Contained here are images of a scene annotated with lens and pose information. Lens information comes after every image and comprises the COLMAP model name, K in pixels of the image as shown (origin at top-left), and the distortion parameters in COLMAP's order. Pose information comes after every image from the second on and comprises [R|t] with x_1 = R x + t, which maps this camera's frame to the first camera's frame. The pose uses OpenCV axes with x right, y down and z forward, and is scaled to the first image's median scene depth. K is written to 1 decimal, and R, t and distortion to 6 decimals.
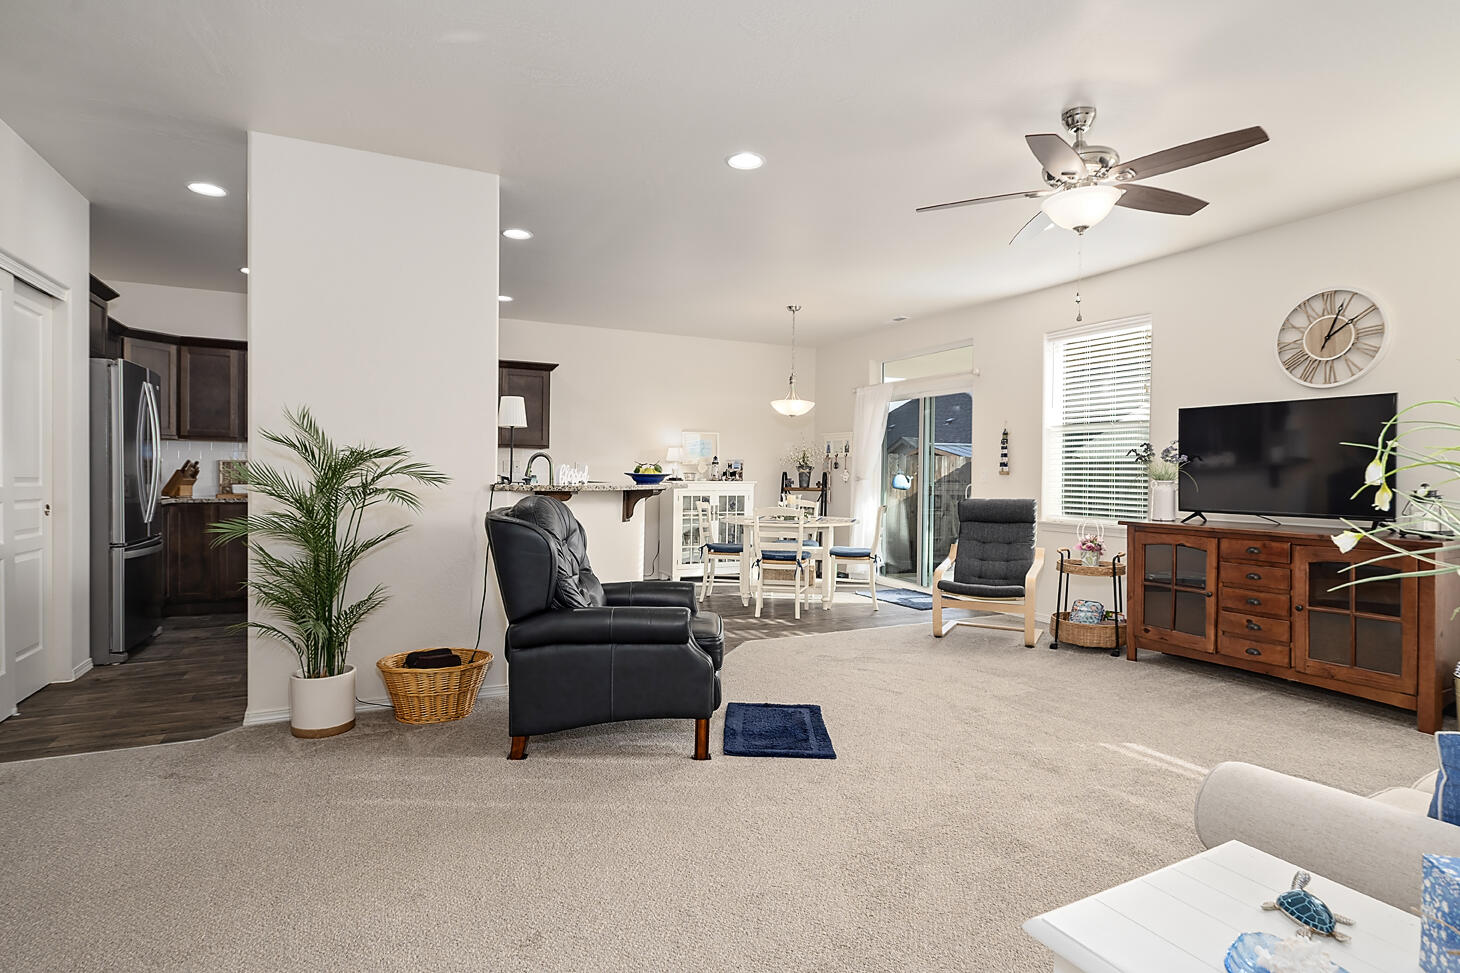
lens RADIAL K [[741.4, 0, 730.0], [0, 741.4, 486.1], [0, 0, 1]] dist [-0.020013, 0.002266]
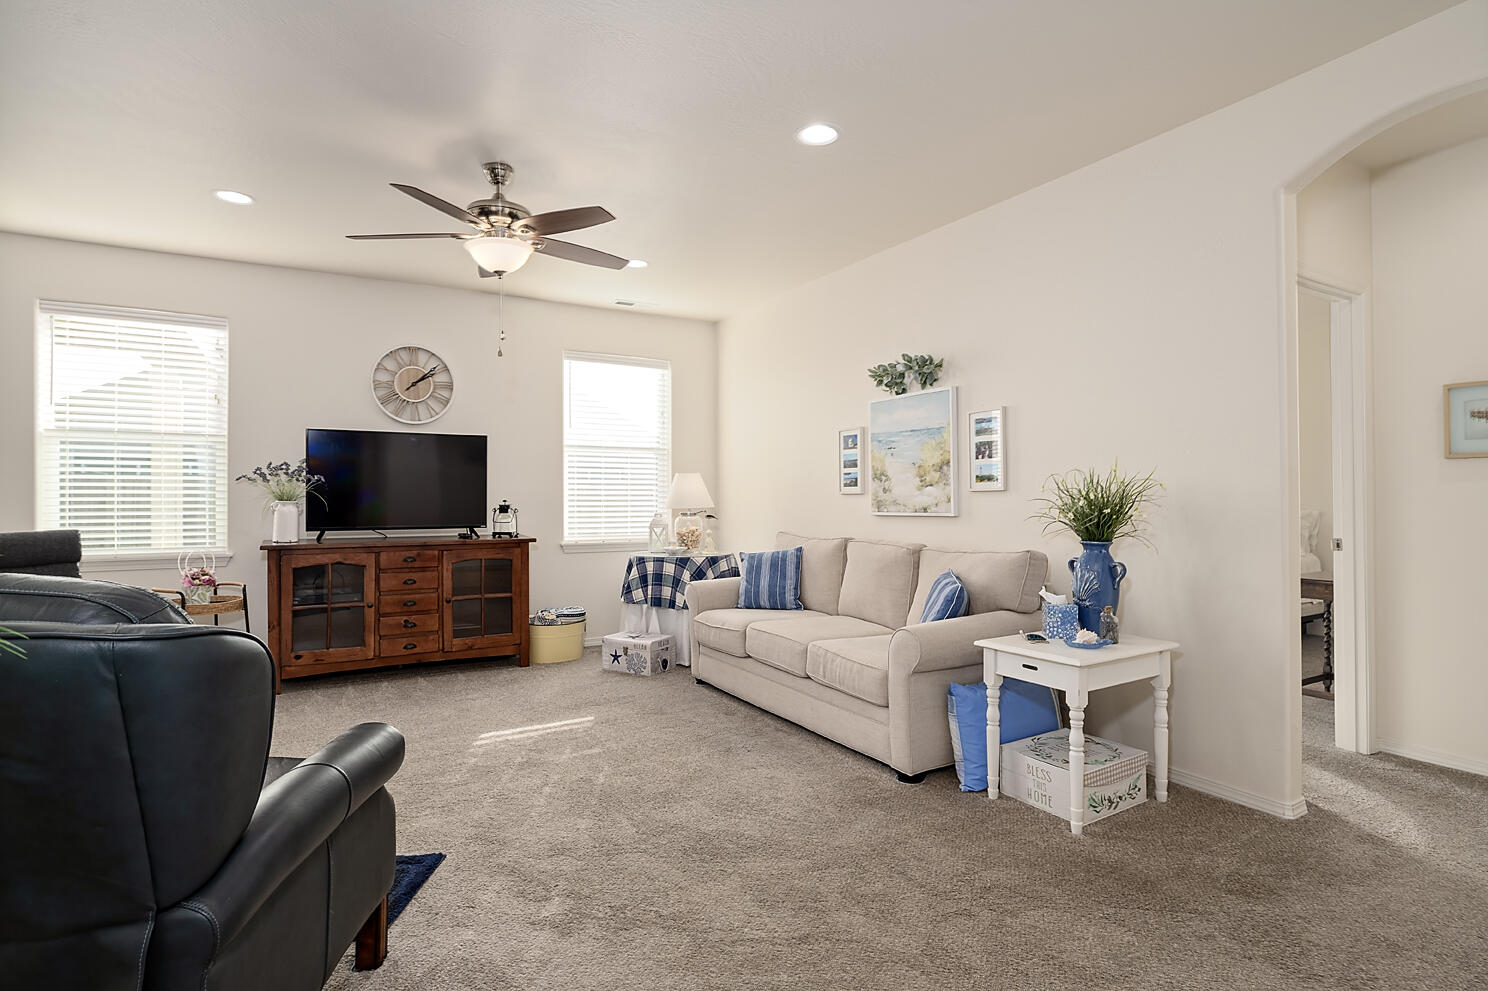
lens RADIAL K [[755.6, 0, 741.8], [0, 755.6, 488.6], [0, 0, 1]] dist [-0.020013, 0.002266]
pose [[-0.066748, 0.000116, 0.997770, -0.523246], [0.016329, 0.999866, 0.000976, -0.017814], [-0.997636, 0.016357, -0.066741, 0.558882]]
